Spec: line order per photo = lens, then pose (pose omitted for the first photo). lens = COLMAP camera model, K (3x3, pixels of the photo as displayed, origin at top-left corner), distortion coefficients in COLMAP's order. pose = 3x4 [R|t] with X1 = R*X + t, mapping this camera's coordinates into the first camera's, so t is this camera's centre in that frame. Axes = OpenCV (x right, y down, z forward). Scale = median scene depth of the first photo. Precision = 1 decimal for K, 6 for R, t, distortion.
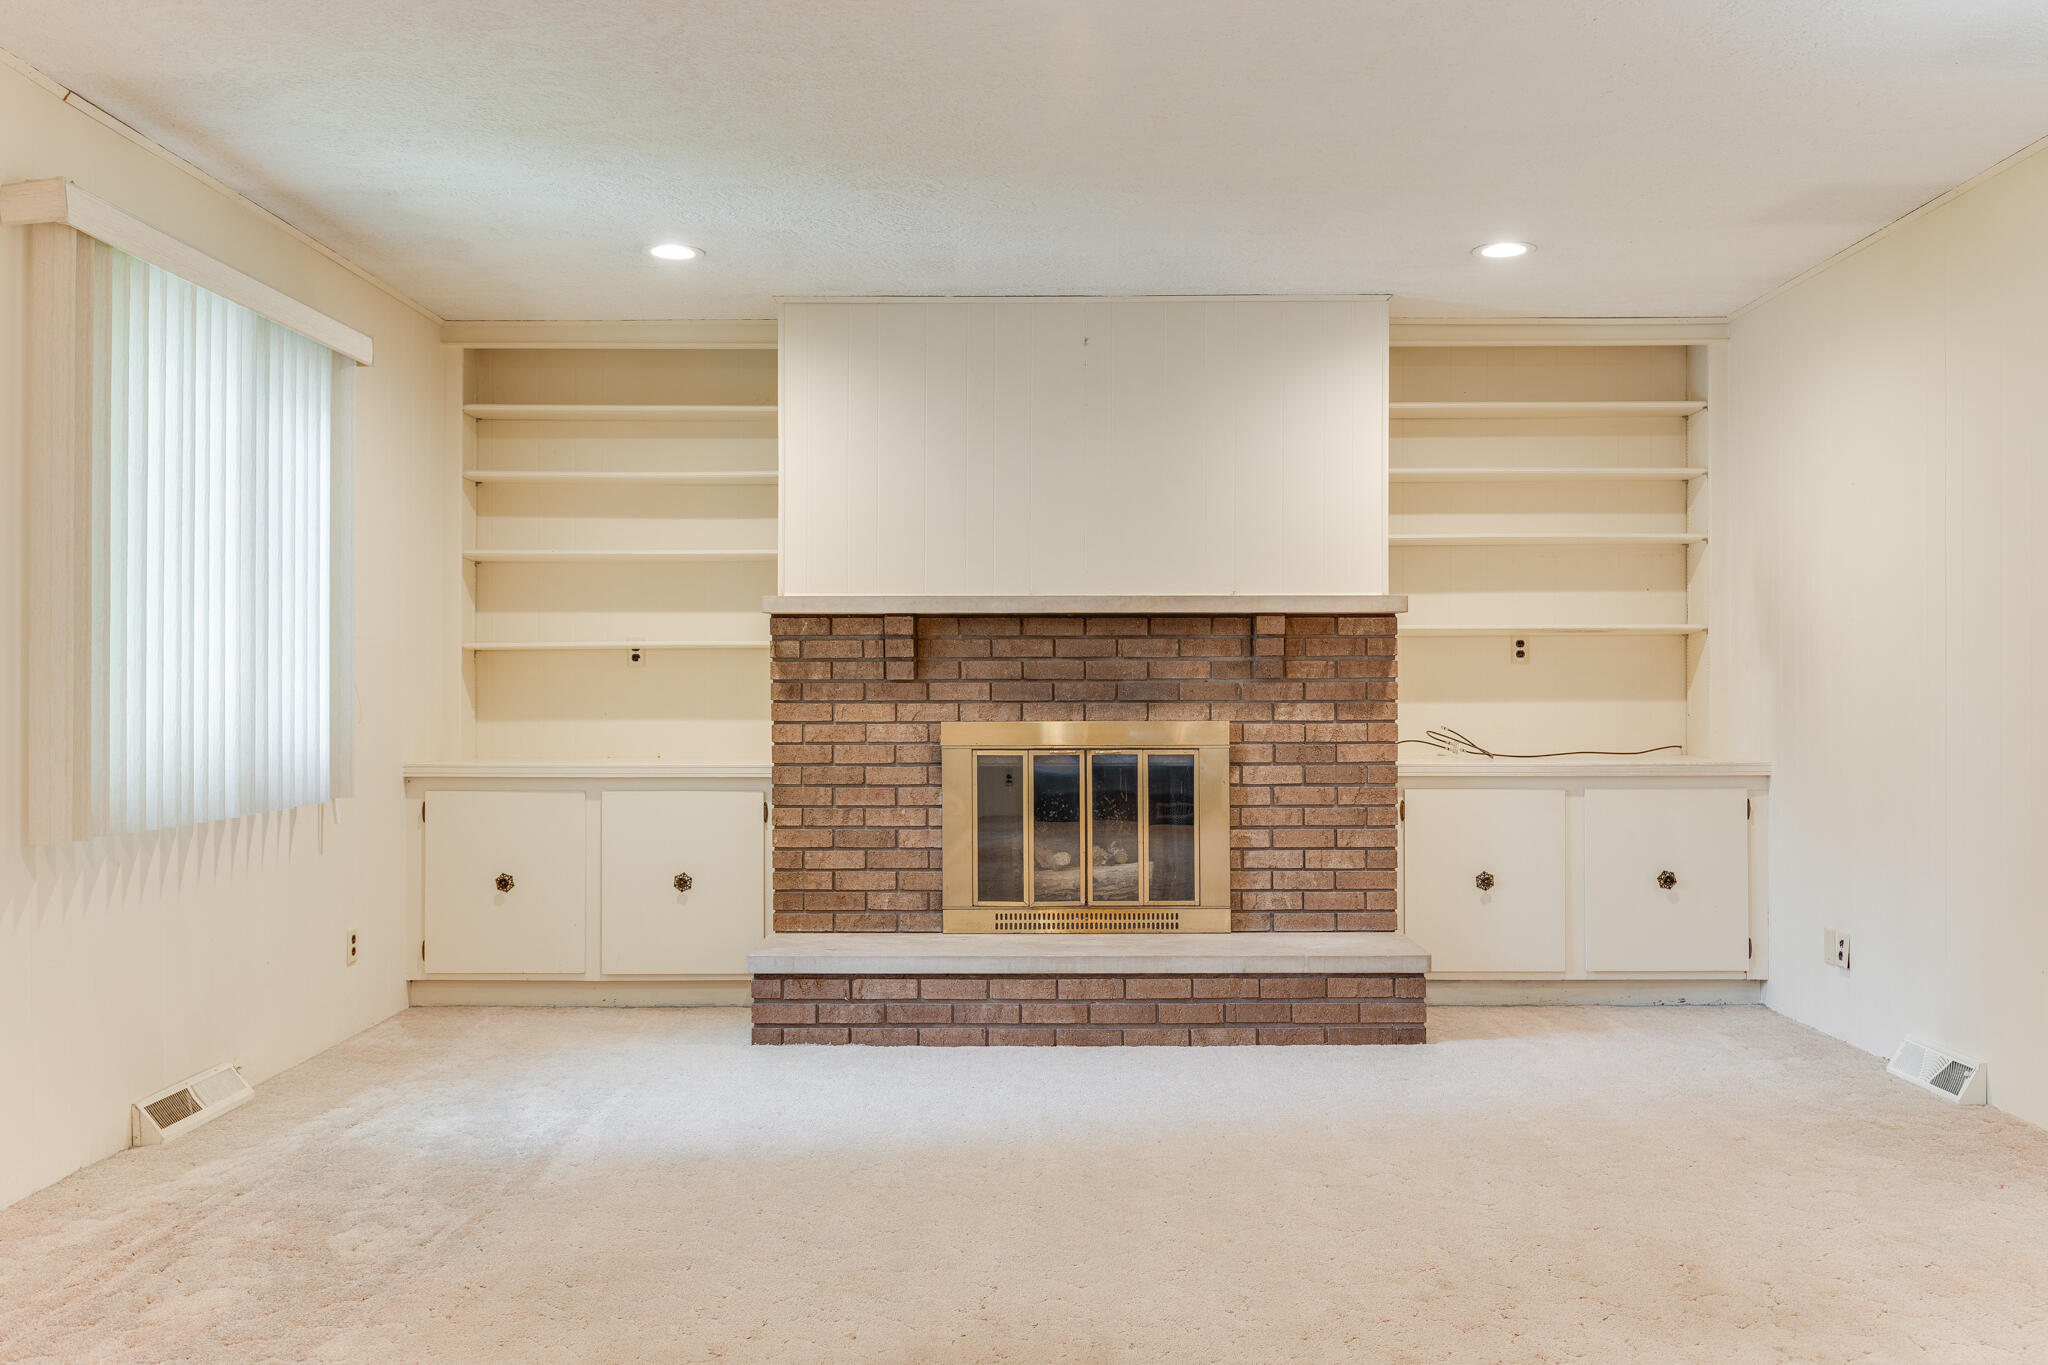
lens RADIAL K [[1665.3, 0, 1030.2], [0, 1665.3, 689.4], [0, 0, 1]] dist [0.009572, 0.003524]
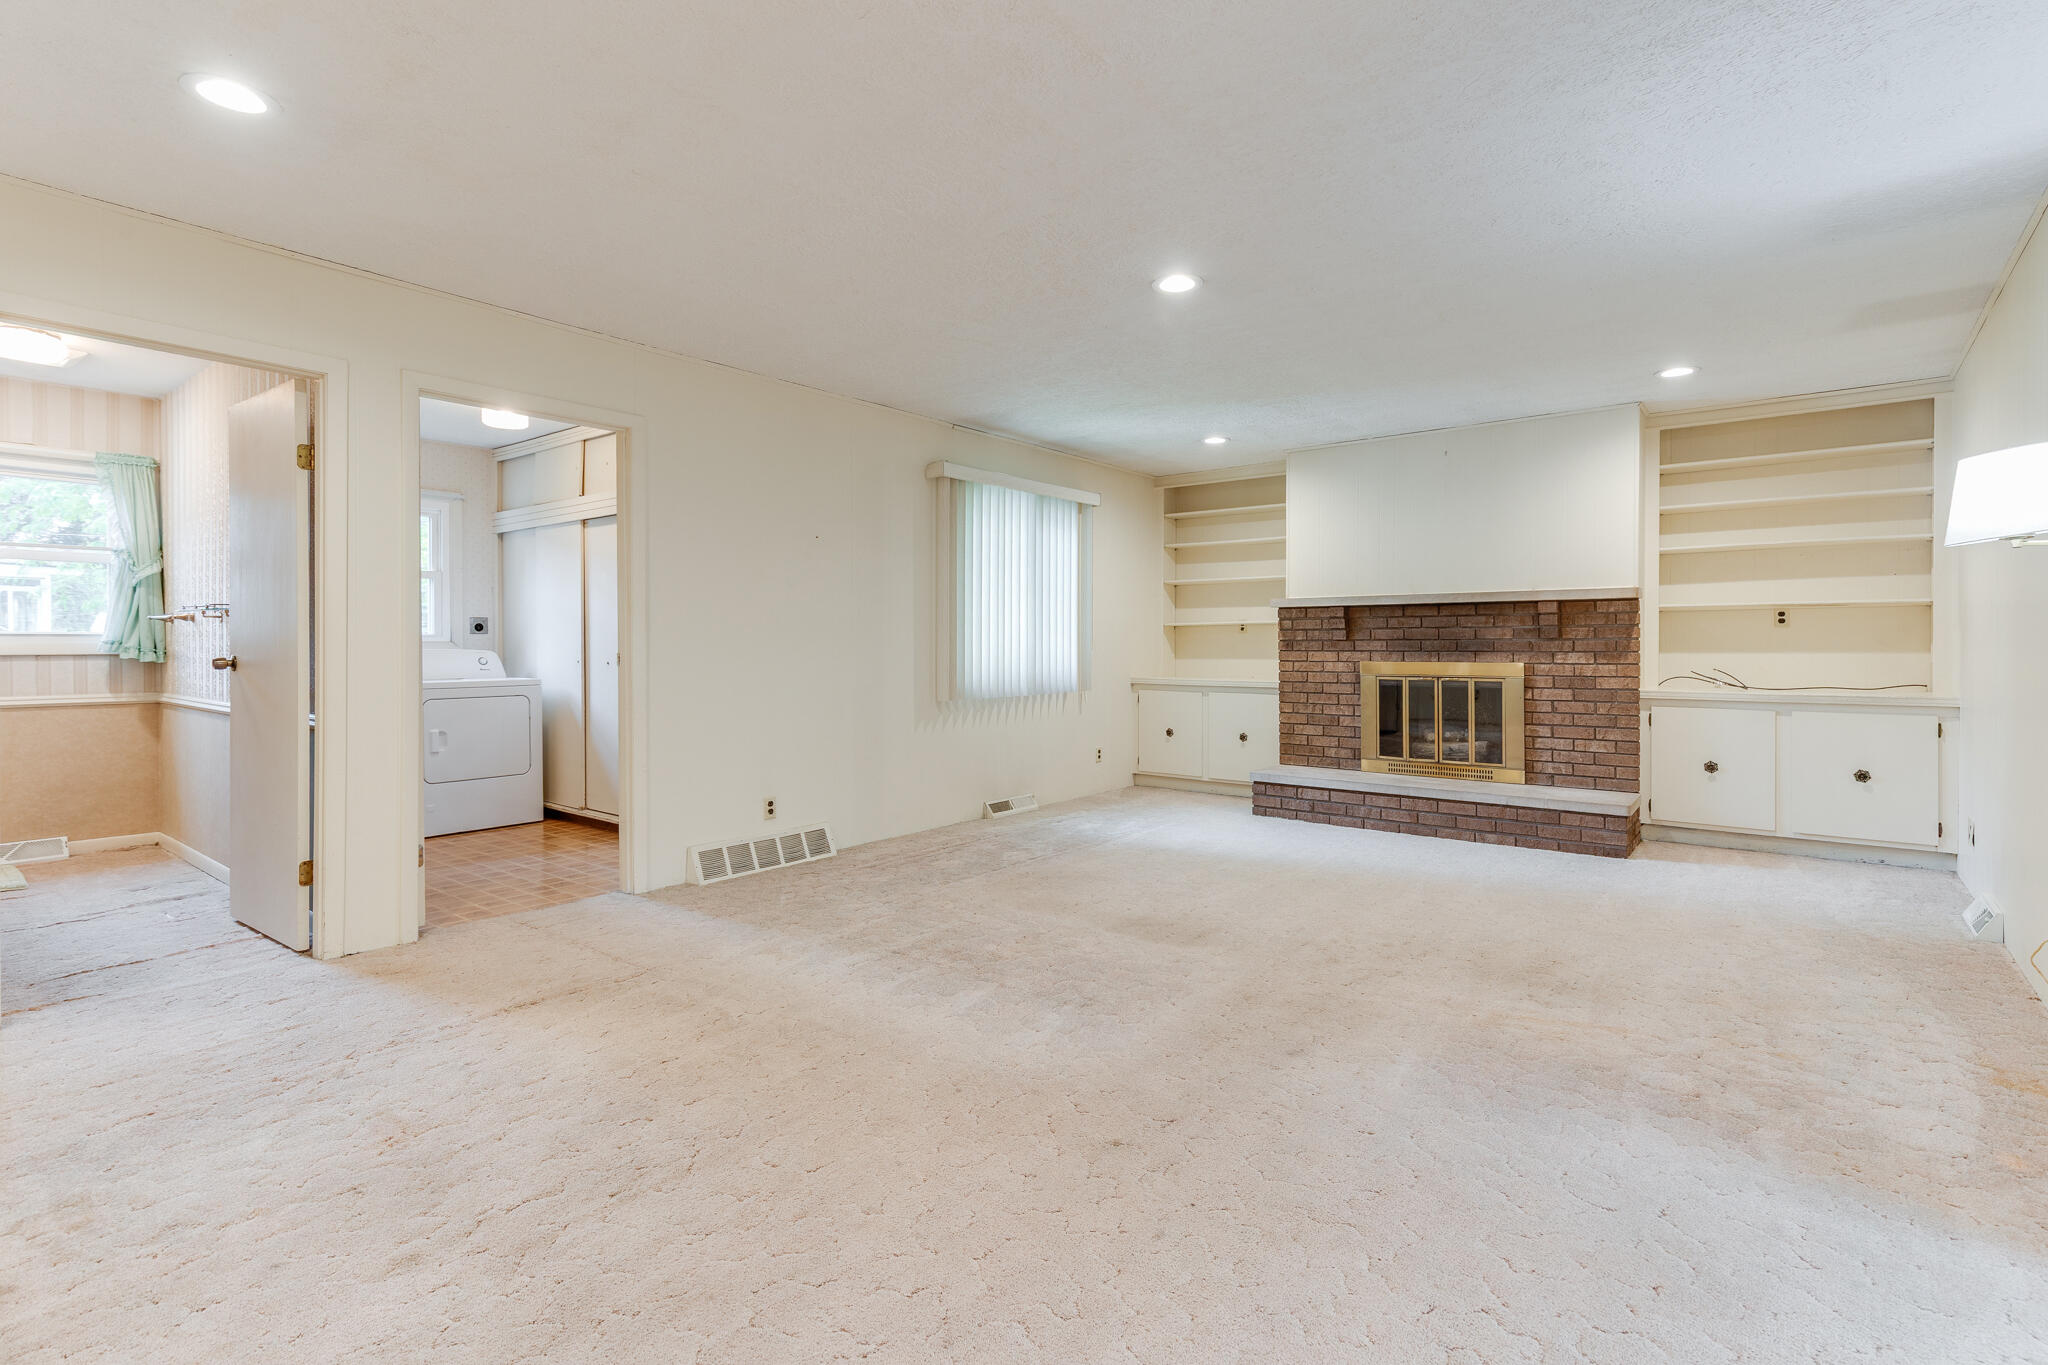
lens RADIAL K [[957.0, 0, 1058.3], [0, 957.0, 653.4], [0, 0, 1]] dist [0.009155, 0.000209]
pose [[0.794772, 0.005984, -0.606878, 0.339922], [0.001266, 0.999933, 0.011517, -0.003048], [0.606906, -0.009922, 0.794711, -0.092276]]
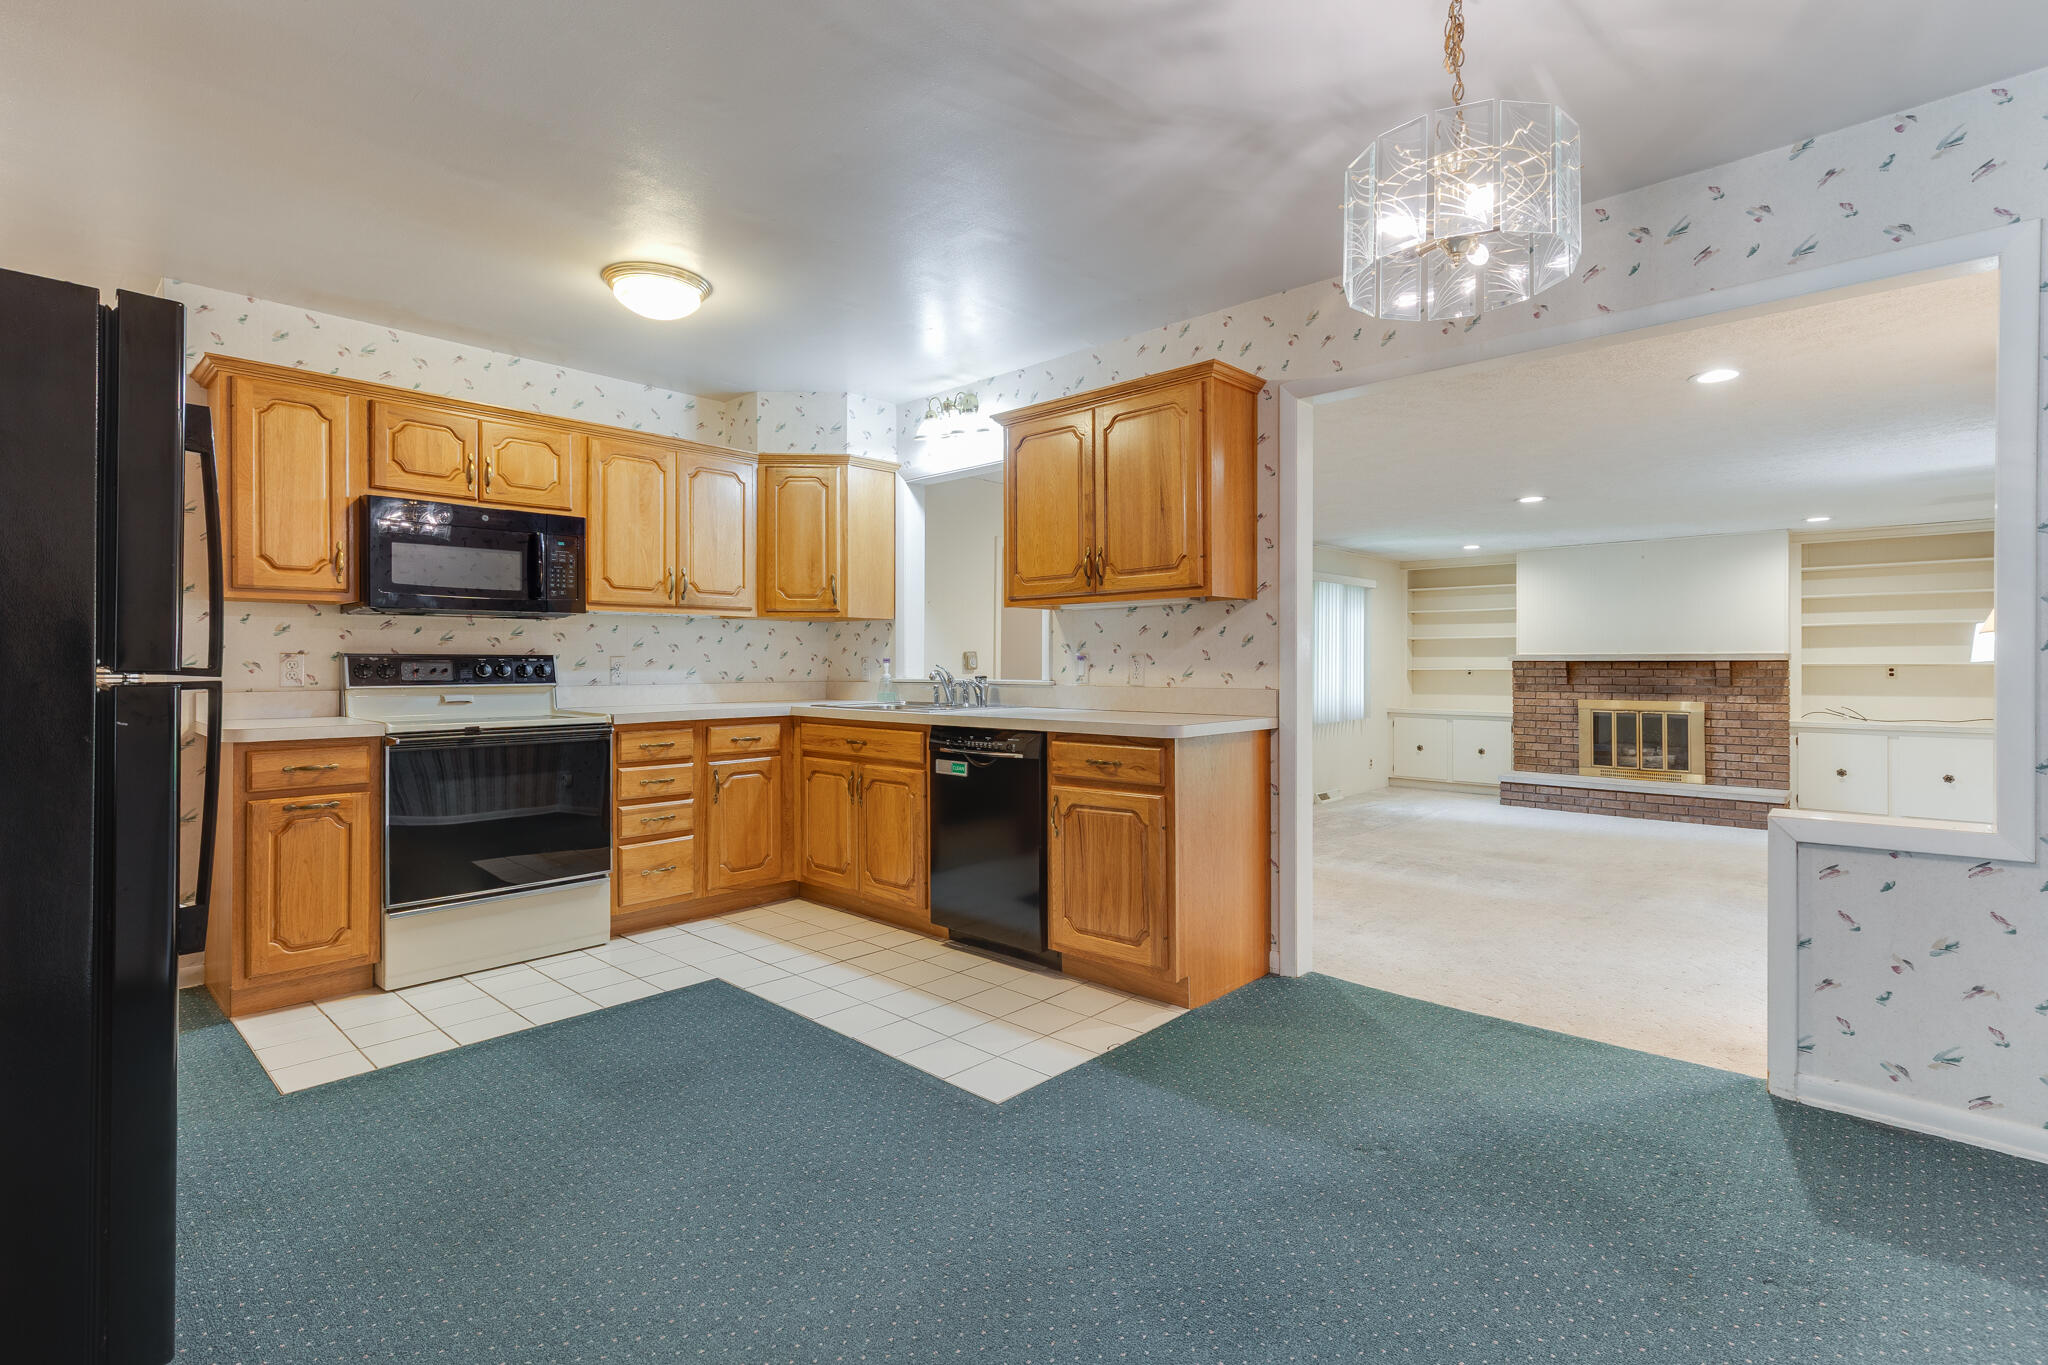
lens RADIAL K [[957.0, 0, 1031.0], [0, 957.0, 664.2], [0, 0, 1]] dist [0.009155, 0.000209]
pose [[0.739578, 0.001631, -0.673069, 0.349098], [0.002286, 0.999985, 0.004936, -0.049400], [0.673067, -0.005190, 0.739563, -0.800834]]
